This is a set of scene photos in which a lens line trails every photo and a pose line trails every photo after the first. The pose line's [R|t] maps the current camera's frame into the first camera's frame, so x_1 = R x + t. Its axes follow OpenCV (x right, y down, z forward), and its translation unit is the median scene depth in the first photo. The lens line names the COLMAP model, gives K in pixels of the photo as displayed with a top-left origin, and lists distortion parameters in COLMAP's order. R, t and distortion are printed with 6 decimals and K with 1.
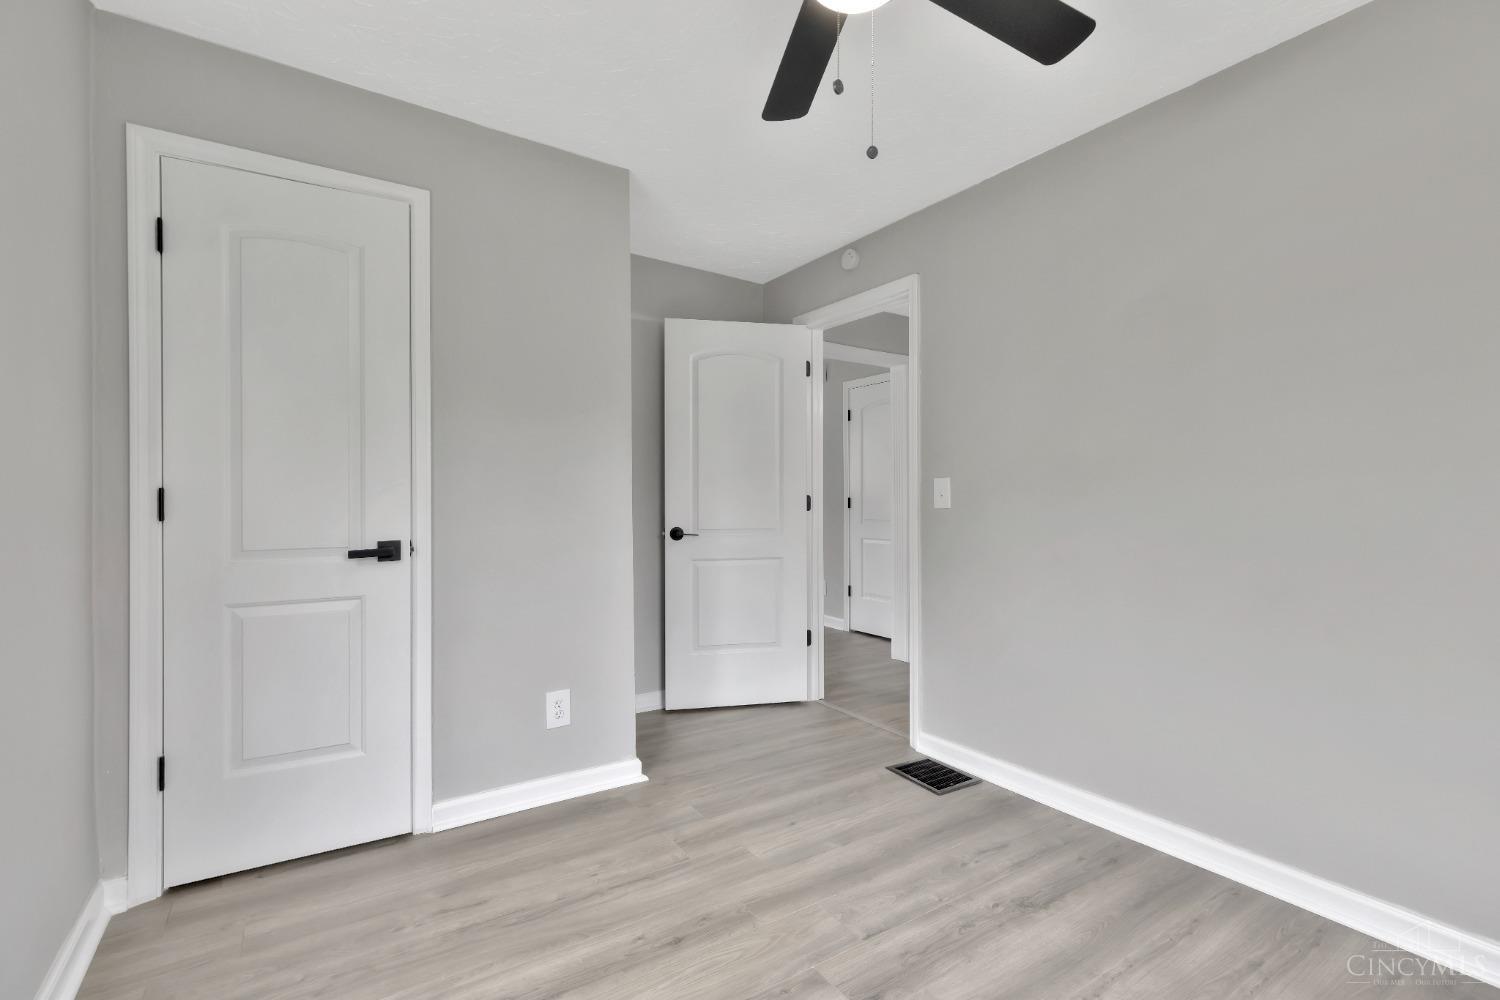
lens RADIAL K [[674.8, 0, 751.9], [0, 674.8, 496.3], [0, 0, 1]] dist [0.002495, 0.000049]
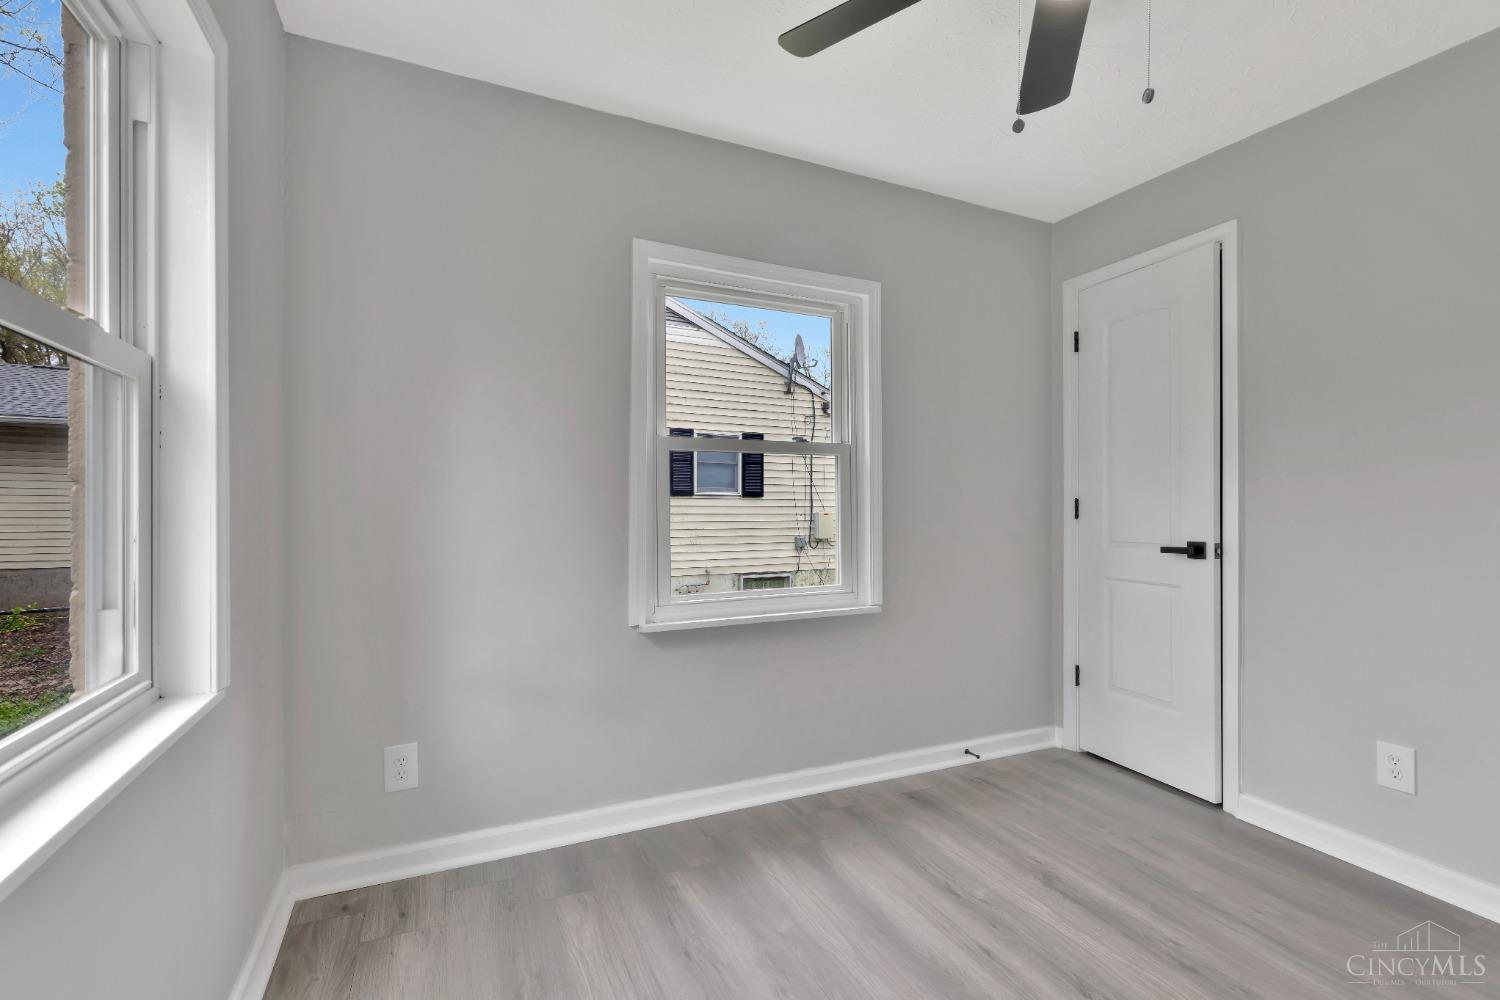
lens RADIAL K [[675.9, 0, 755.3], [0, 675.9, 508.7], [0, 0, 1]] dist [0.004181, 0.000330]
pose [[-0.153844, 0.004260, -0.988086, 0.807387], [-0.001612, 0.999988, 0.004562, 0.005686], [0.988094, 0.002295, -0.153835, 0.471515]]
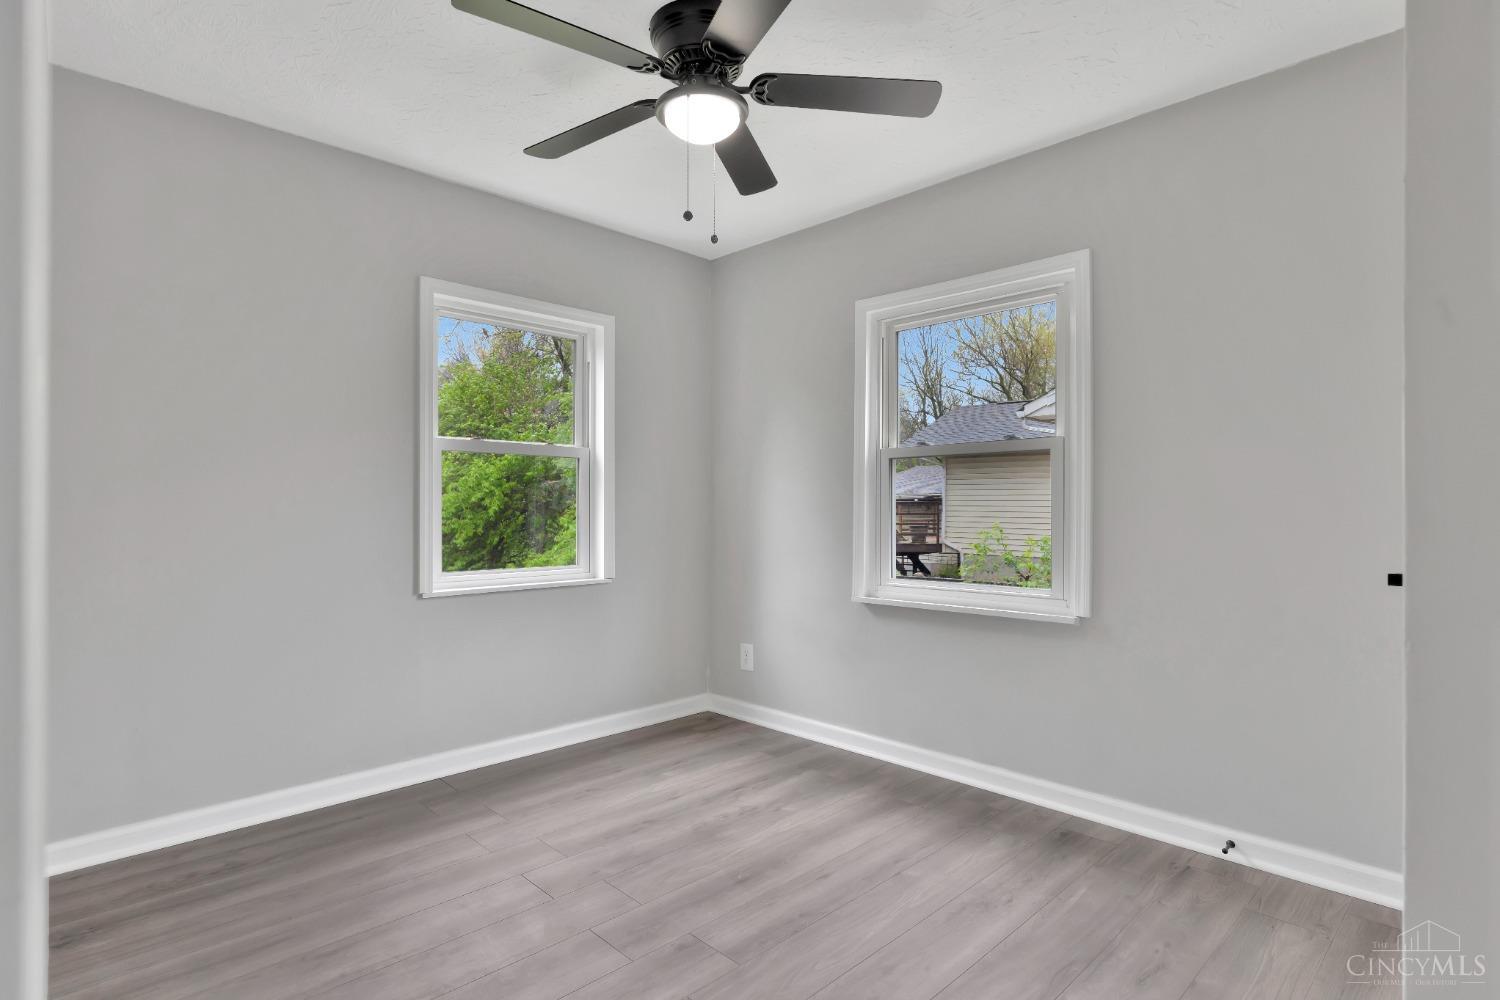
lens RADIAL K [[763.6, 0, 751.1], [0, 763.6, 504.8], [0, 0, 1]] dist [0.000831, -0.000303]
pose [[-0.982027, -0.003123, -0.188715, 0.239567], [-0.001888, 0.999976, -0.006726, 0.019450], [0.188731, -0.006249, -0.982009, 1.750108]]
